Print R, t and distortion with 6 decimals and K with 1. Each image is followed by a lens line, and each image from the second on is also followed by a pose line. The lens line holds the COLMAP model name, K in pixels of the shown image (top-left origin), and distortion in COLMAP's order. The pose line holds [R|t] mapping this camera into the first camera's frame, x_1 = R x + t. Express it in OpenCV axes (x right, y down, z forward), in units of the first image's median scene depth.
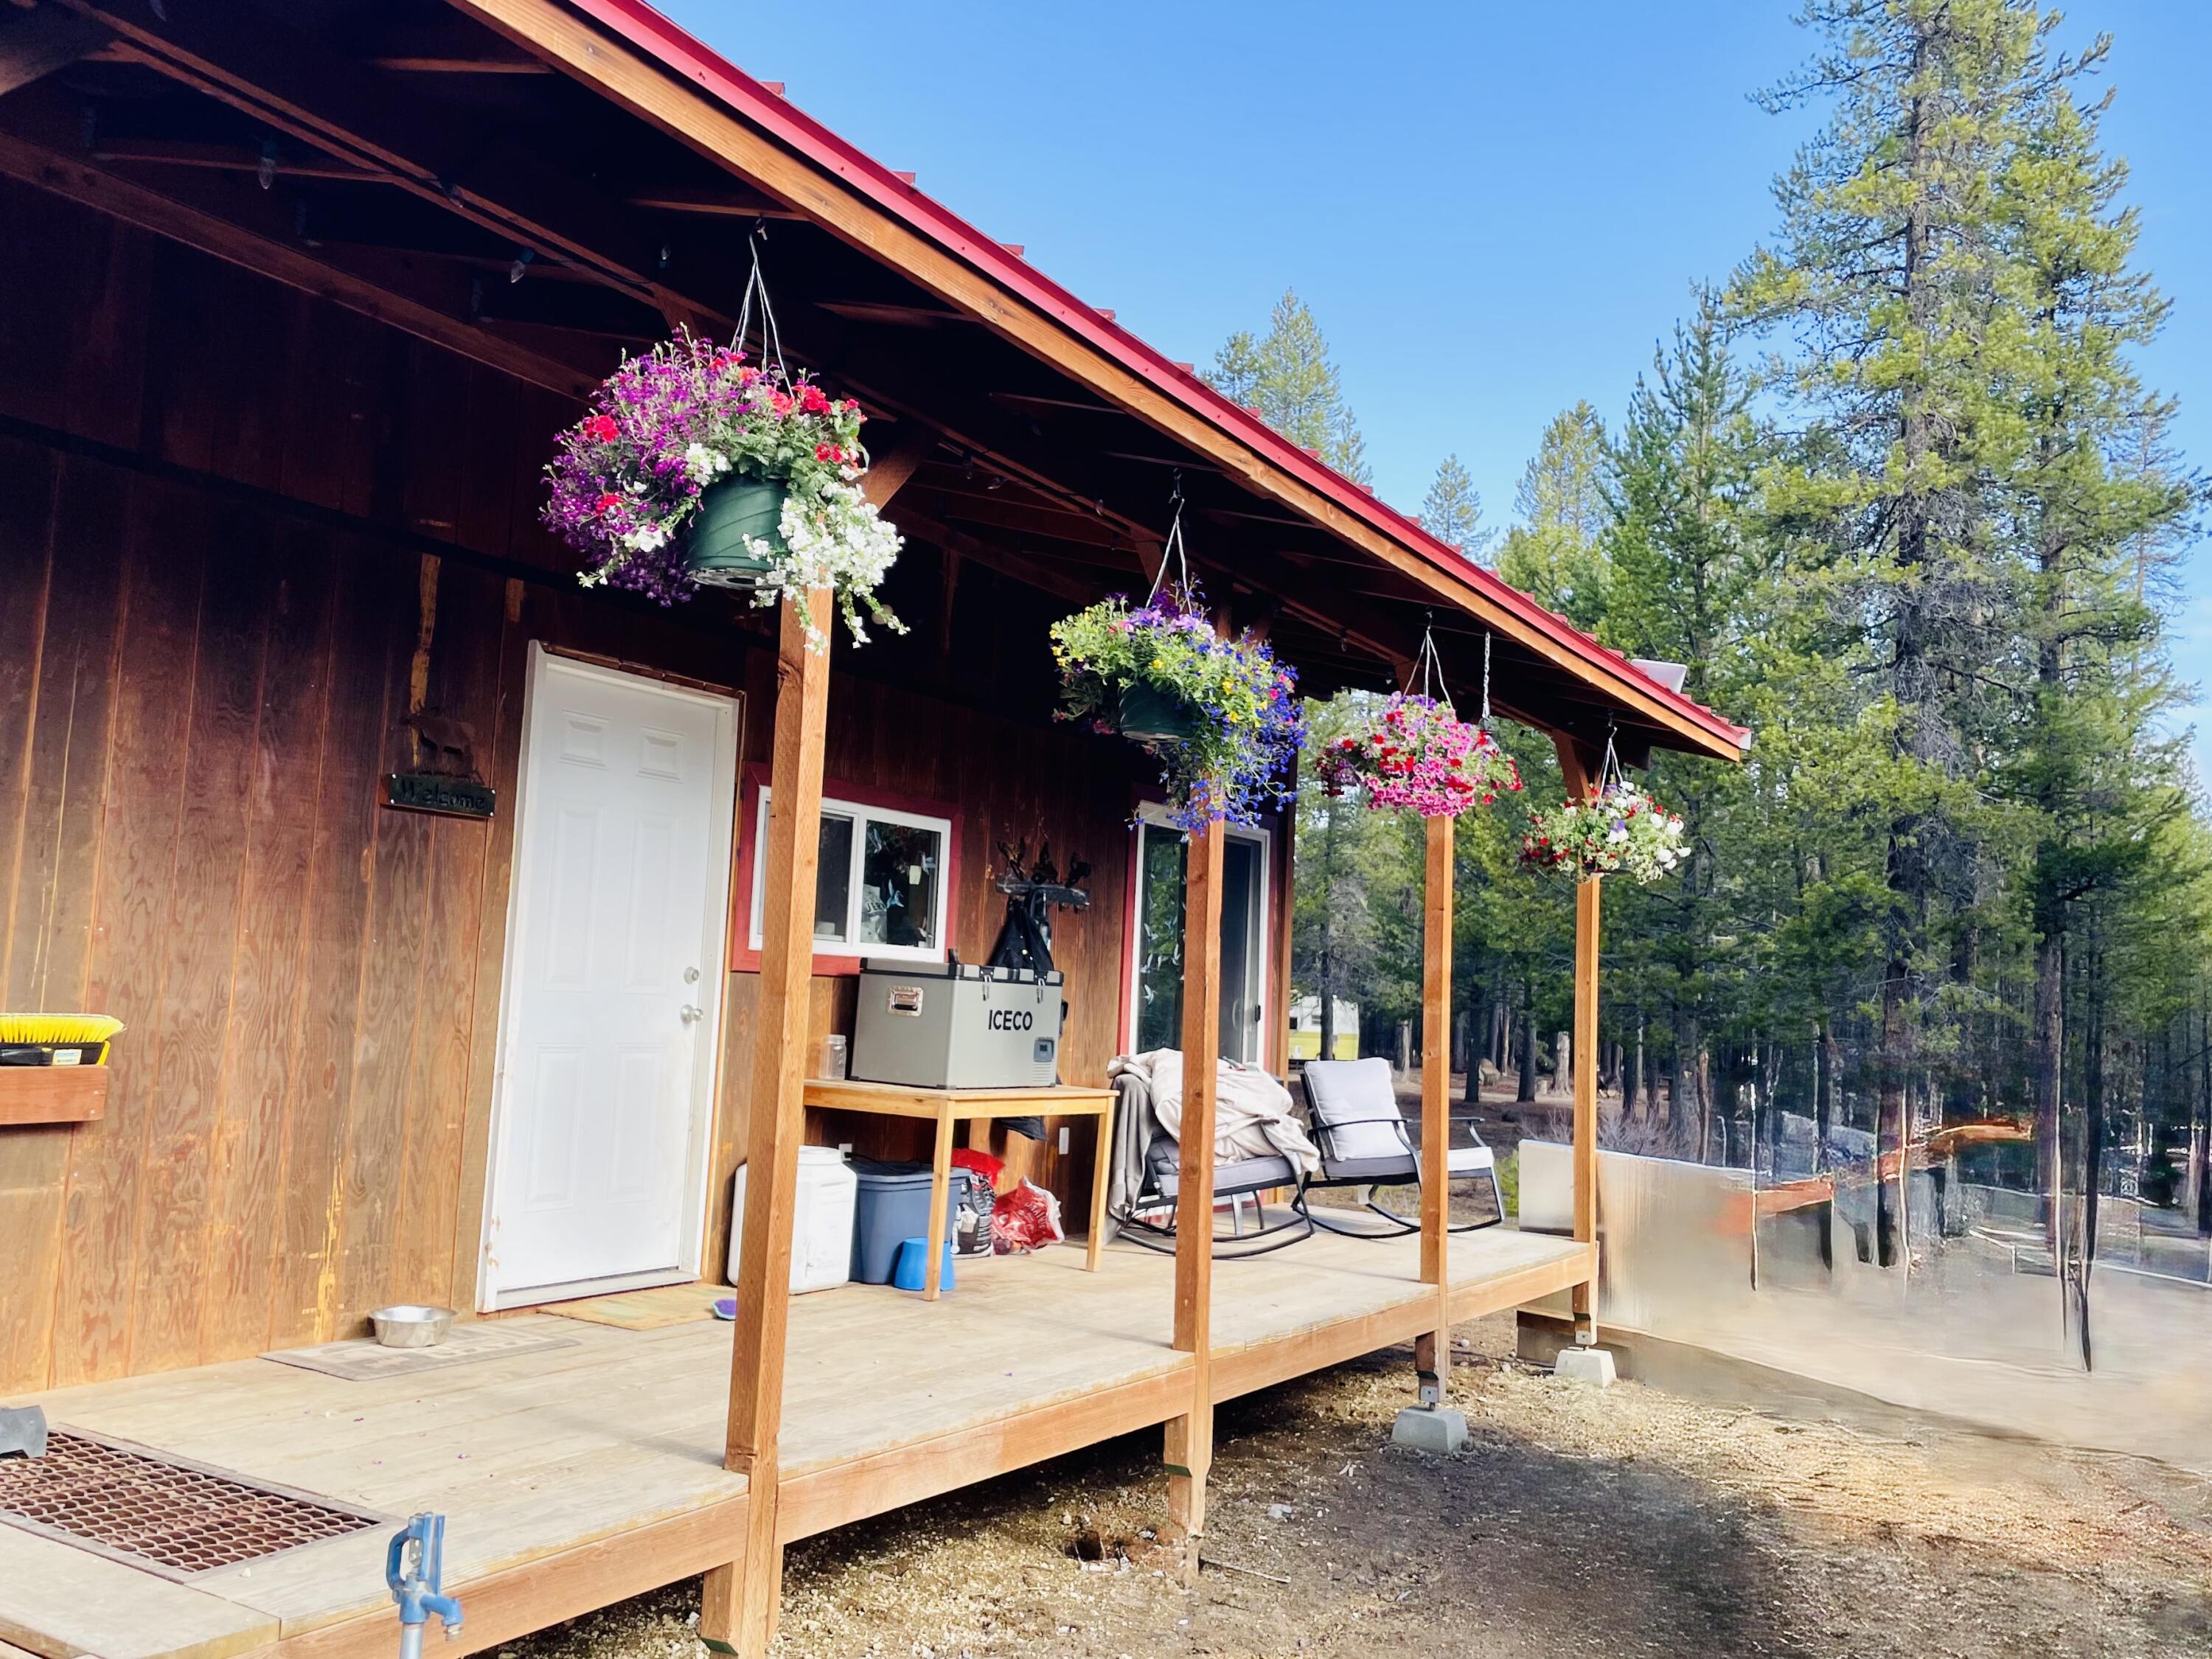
lens RADIAL K [[1861.3, 0, 1106.0], [0, 1861.3, 829.5], [0, 0, 1]] dist [0.002694, 0.000445]
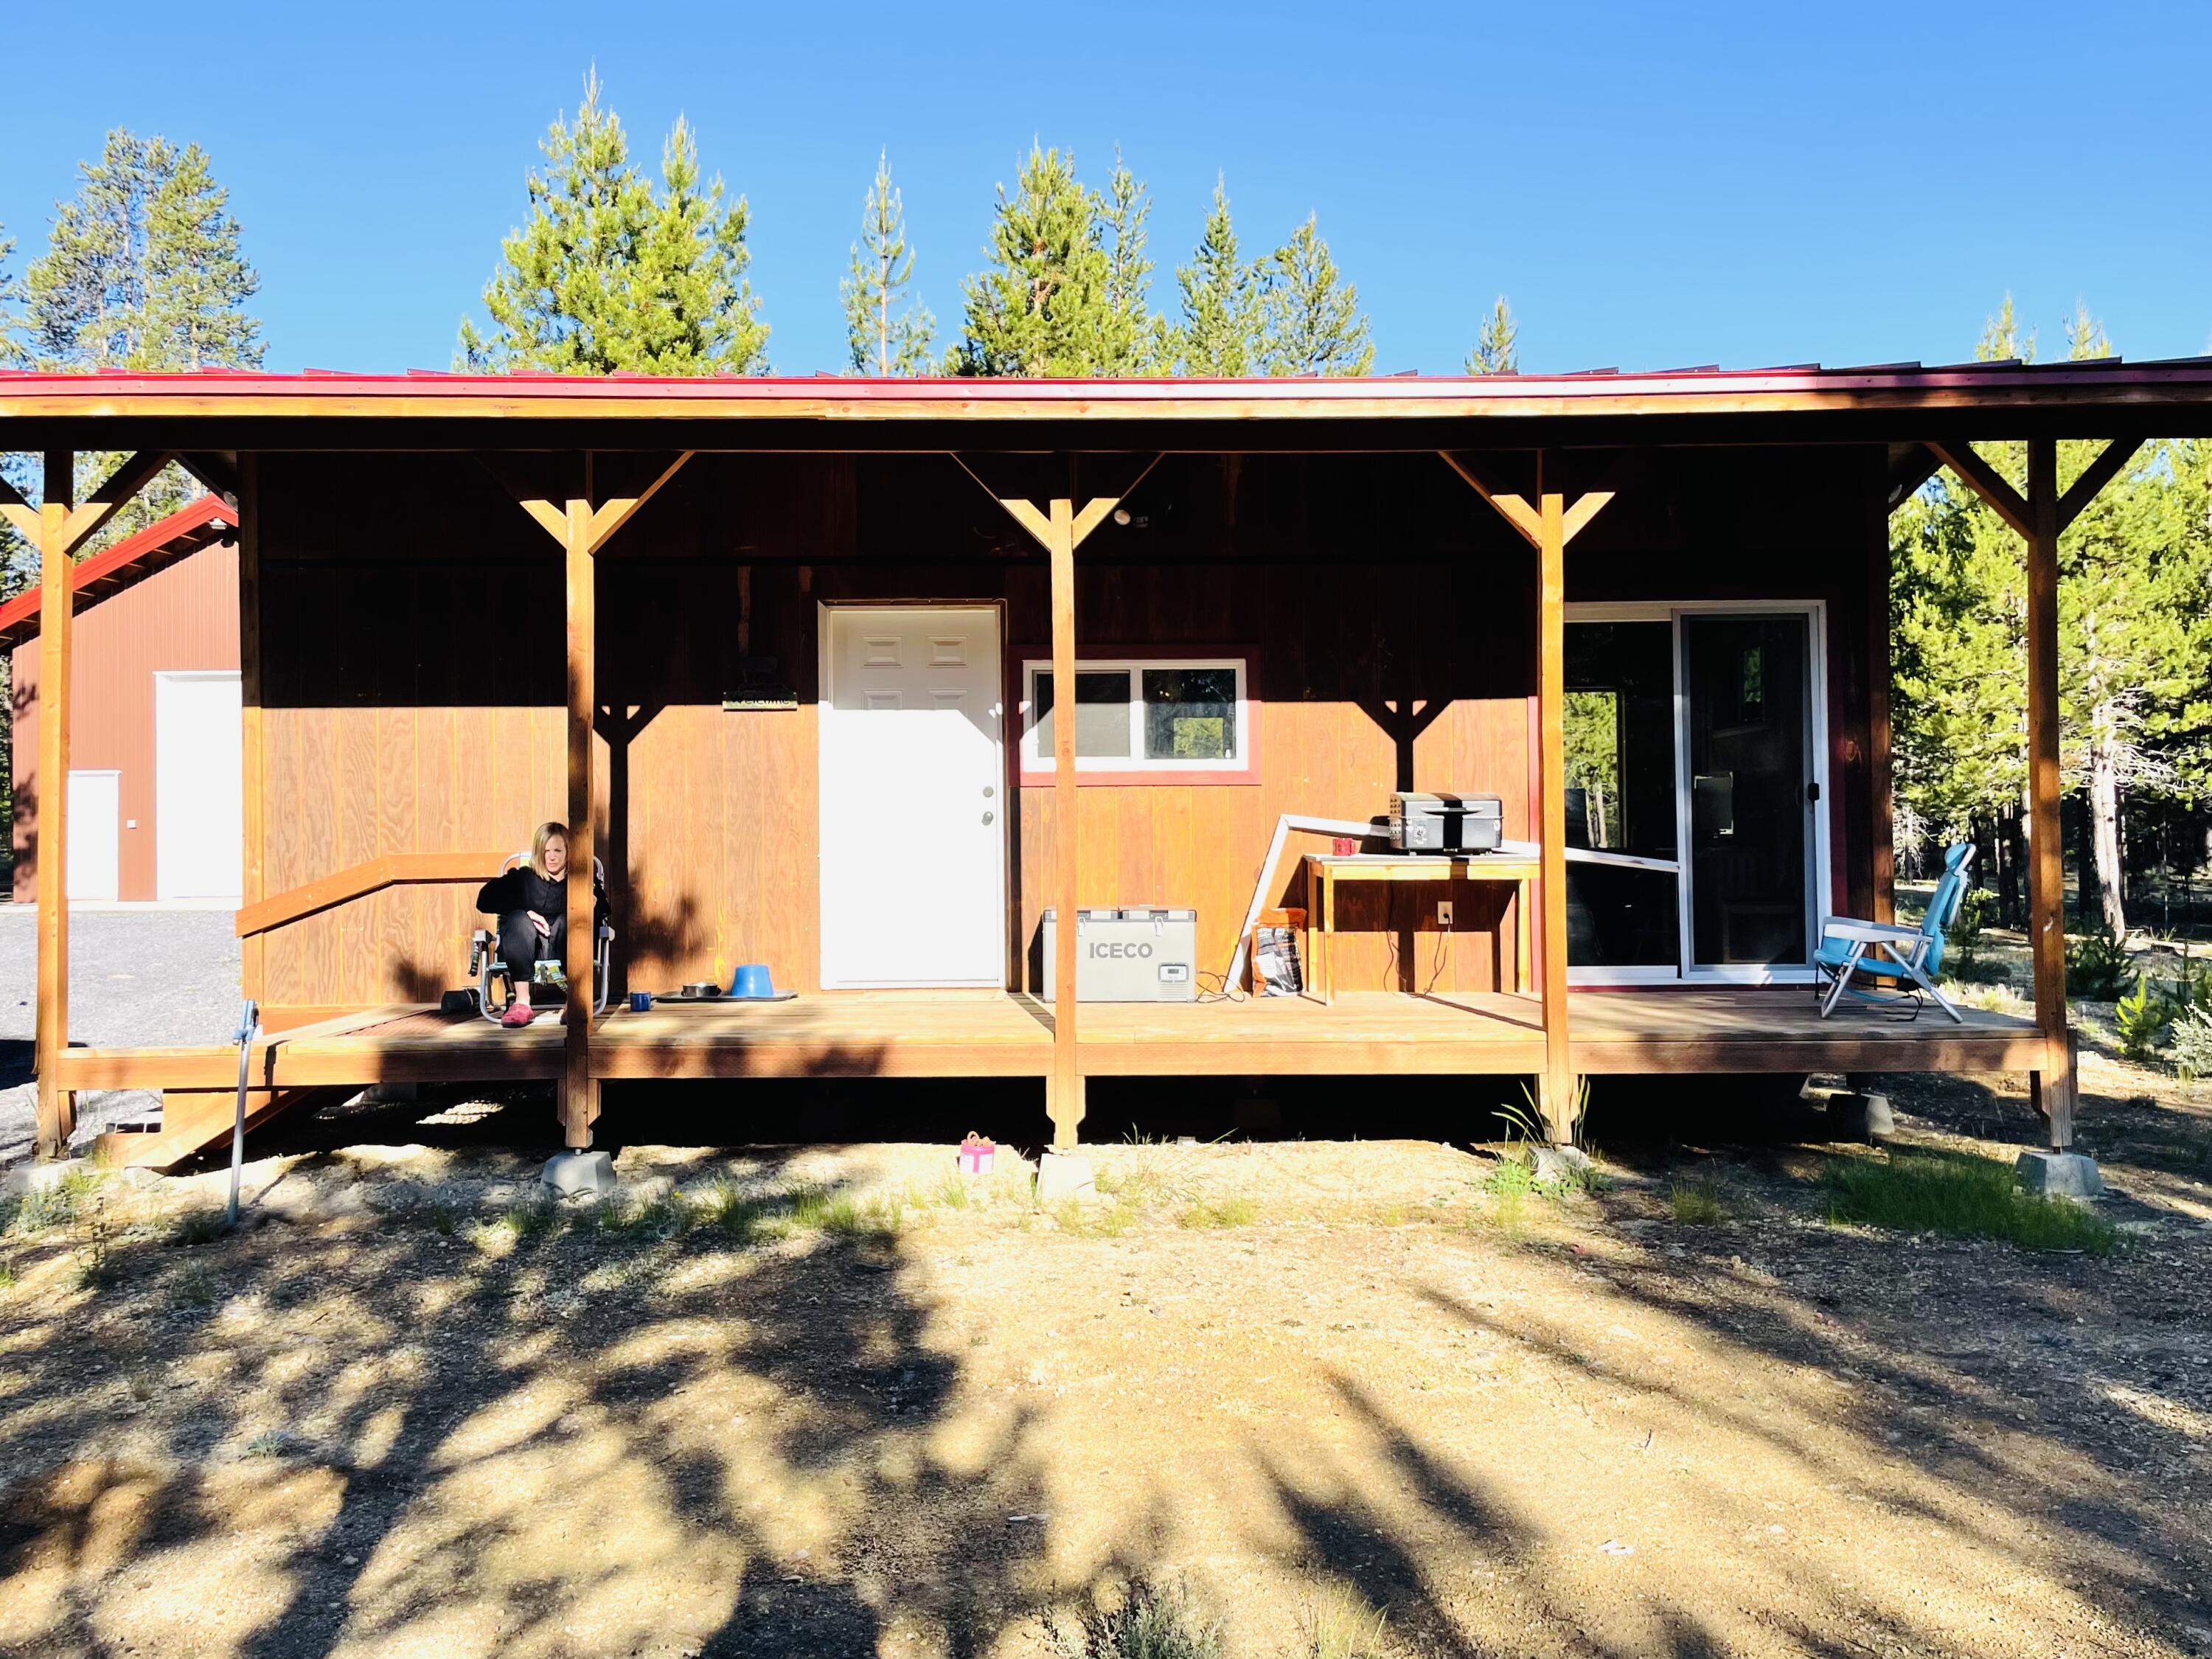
lens RADIAL K [[1657.3, 0, 1106.0], [0, 1657.3, 829.5], [0, 0, 1]] dist [0.005051, 0.000288]
pose [[0.531252, -0.060674, -0.845038, 1.006492], [0.110847, 0.993836, -0.001671, 0.126362], [0.839931, -0.092782, 0.534703, 0.364178]]
